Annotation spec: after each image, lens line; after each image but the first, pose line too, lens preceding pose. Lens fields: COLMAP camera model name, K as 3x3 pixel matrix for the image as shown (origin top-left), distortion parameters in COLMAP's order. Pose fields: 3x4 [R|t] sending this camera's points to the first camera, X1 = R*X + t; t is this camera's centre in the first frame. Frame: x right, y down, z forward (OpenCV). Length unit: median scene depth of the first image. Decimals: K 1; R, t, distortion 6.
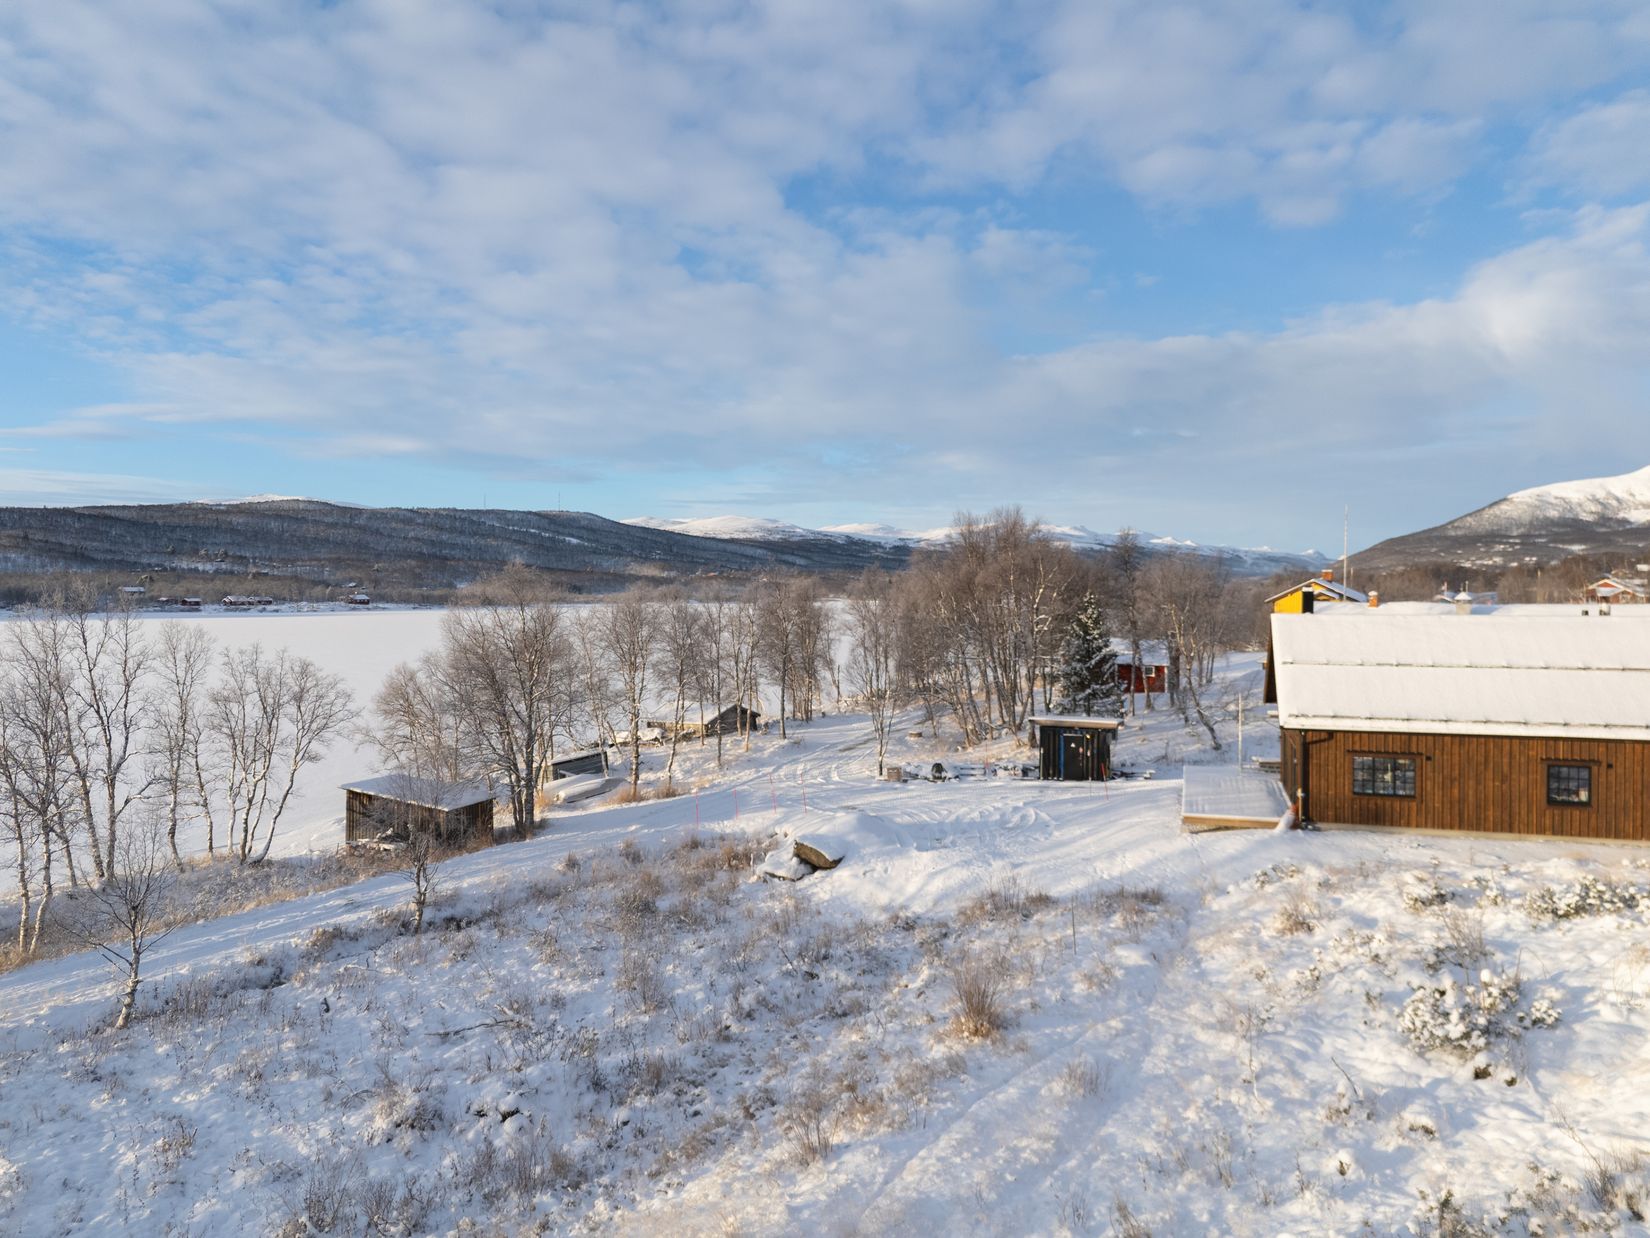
lens RADIAL K [[1221.6, 0, 809.9], [0, 1221.6, 611.8], [0, 0, 1]] dist [0.059431, -0.055778]
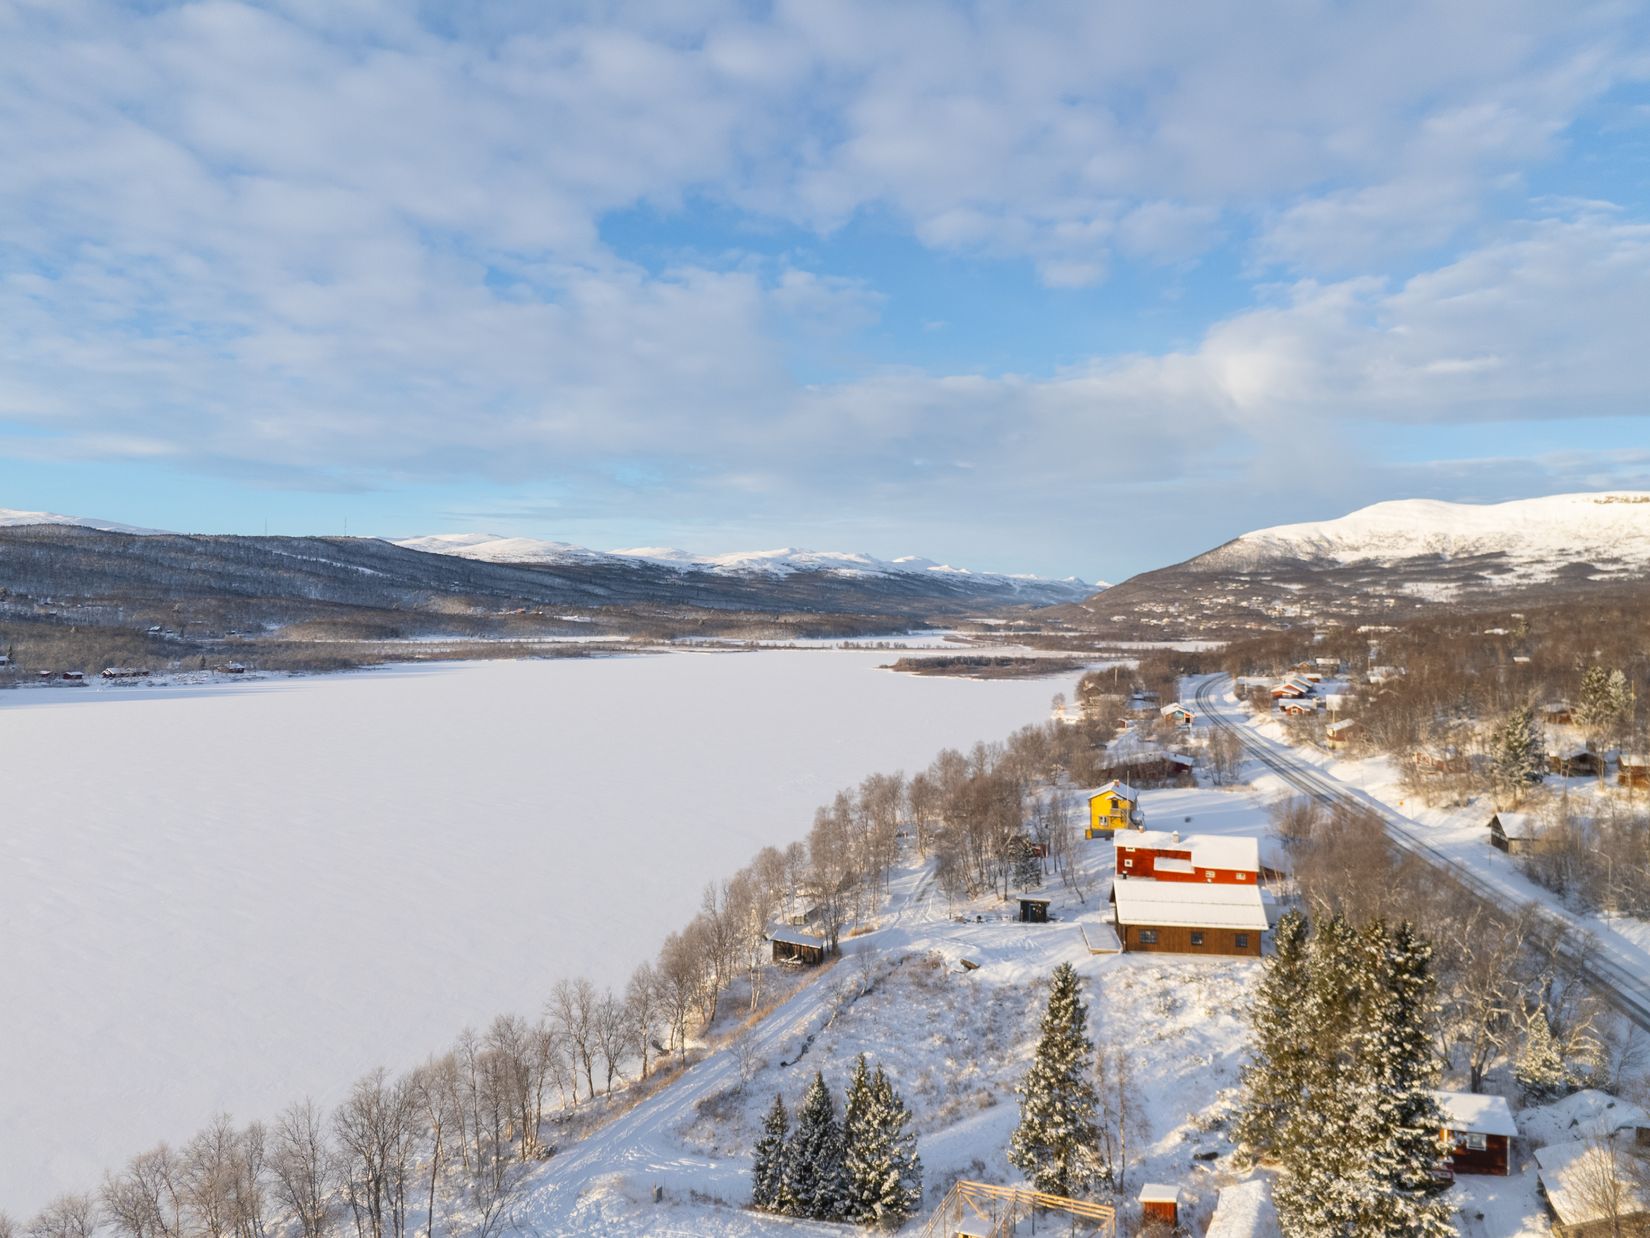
lens RADIAL K [[1221.6, 0, 880.3], [0, 1221.6, 551.6], [0, 0, 1]] dist [0.059431, -0.055778]
pose [[0.973318, 0.040617, 0.225838, -0.497275], [-0.025034, 0.997131, -0.071440, -0.311589], [-0.228092, 0.063880, 0.971542, -1.027117]]
